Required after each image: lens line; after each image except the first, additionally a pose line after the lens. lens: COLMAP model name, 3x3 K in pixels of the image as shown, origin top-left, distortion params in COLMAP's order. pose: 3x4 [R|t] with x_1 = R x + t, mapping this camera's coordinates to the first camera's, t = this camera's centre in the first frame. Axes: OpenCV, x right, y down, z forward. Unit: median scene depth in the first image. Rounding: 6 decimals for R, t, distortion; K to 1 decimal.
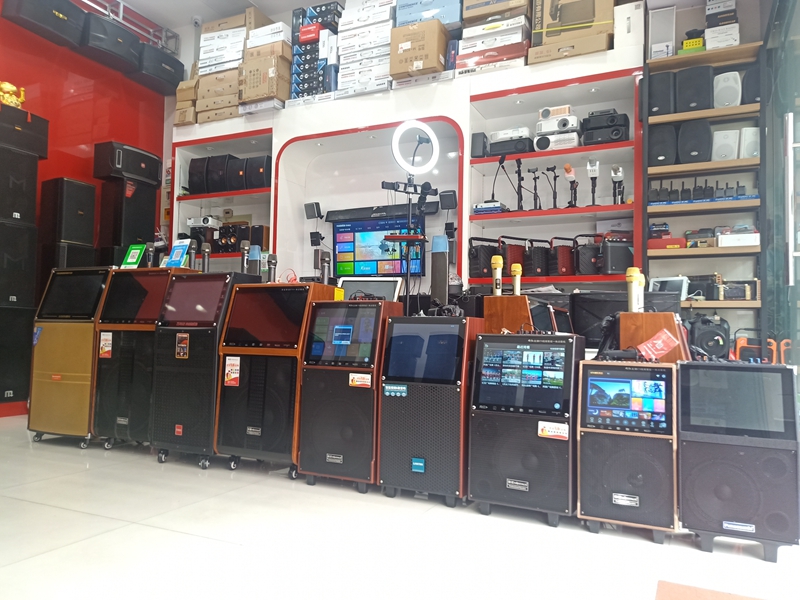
lens RADIAL K [[602.0, 0, 396.6], [0, 602.0, 301.7], [0, 0, 1]] dist [0.055557, -0.035413]
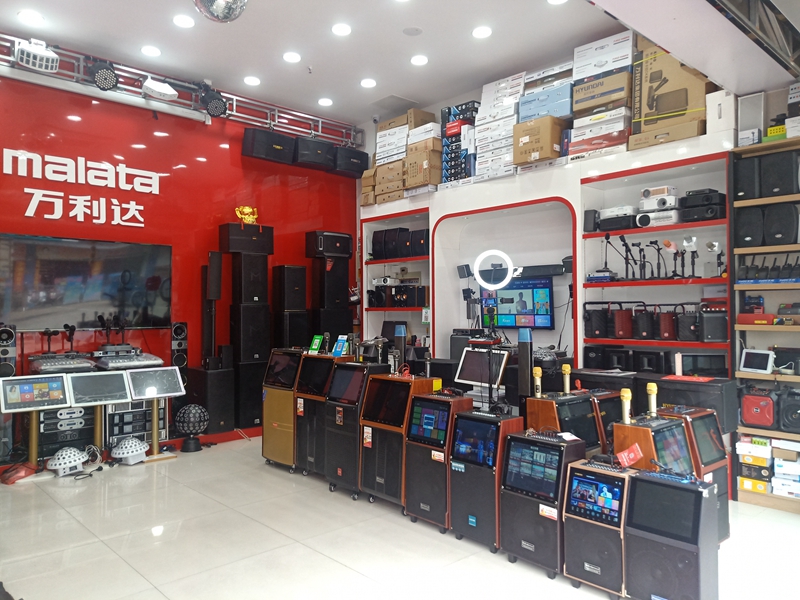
lens RADIAL K [[602.0, 0, 396.6], [0, 602.0, 301.7], [0, 0, 1]] dist [0.055557, -0.035413]
pose [[0.928061, -0.031170, -0.371122, 0.227411], [0.044900, 0.998587, 0.028412, -0.163833], [0.369712, -0.043032, 0.928149, -0.214113]]
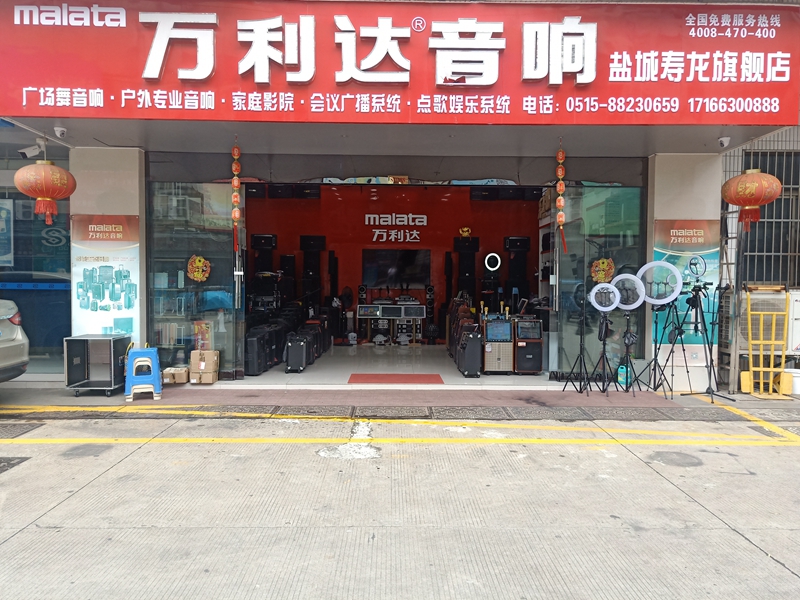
lens RADIAL K [[602.0, 0, 396.6], [0, 602.0, 301.7], [0, 0, 1]] dist [0.055557, -0.035413]
pose [[0.444968, 0.003652, -0.895539, 1.808357], [0.051960, 0.998202, 0.029888, -0.119177], [0.894038, -0.059831, 0.443978, -0.570969]]
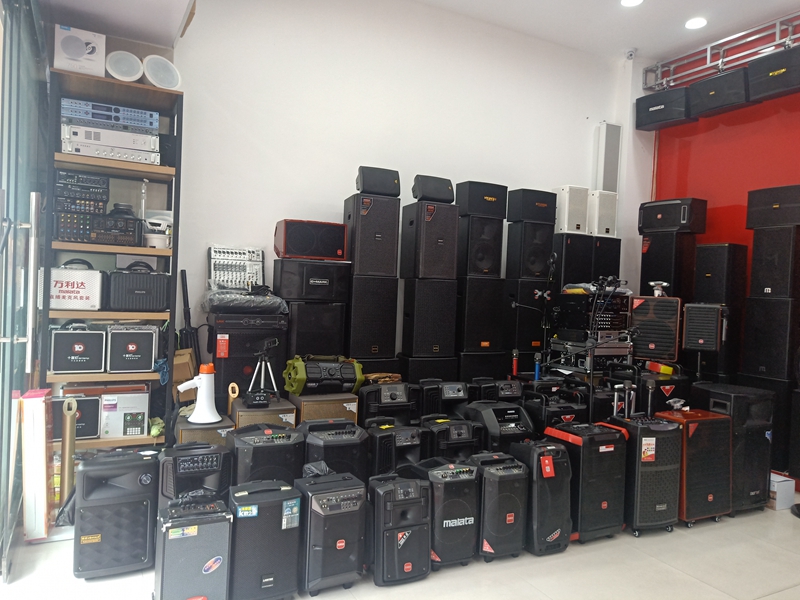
lens RADIAL K [[602.0, 0, 396.6], [0, 602.0, 301.7], [0, 0, 1]] dist [0.055557, -0.035413]
pose [[-0.601703, -0.028436, -0.798213, 0.289079], [-0.013653, 0.999586, -0.025318, -0.133765], [0.798603, -0.004336, -0.601843, 0.488484]]
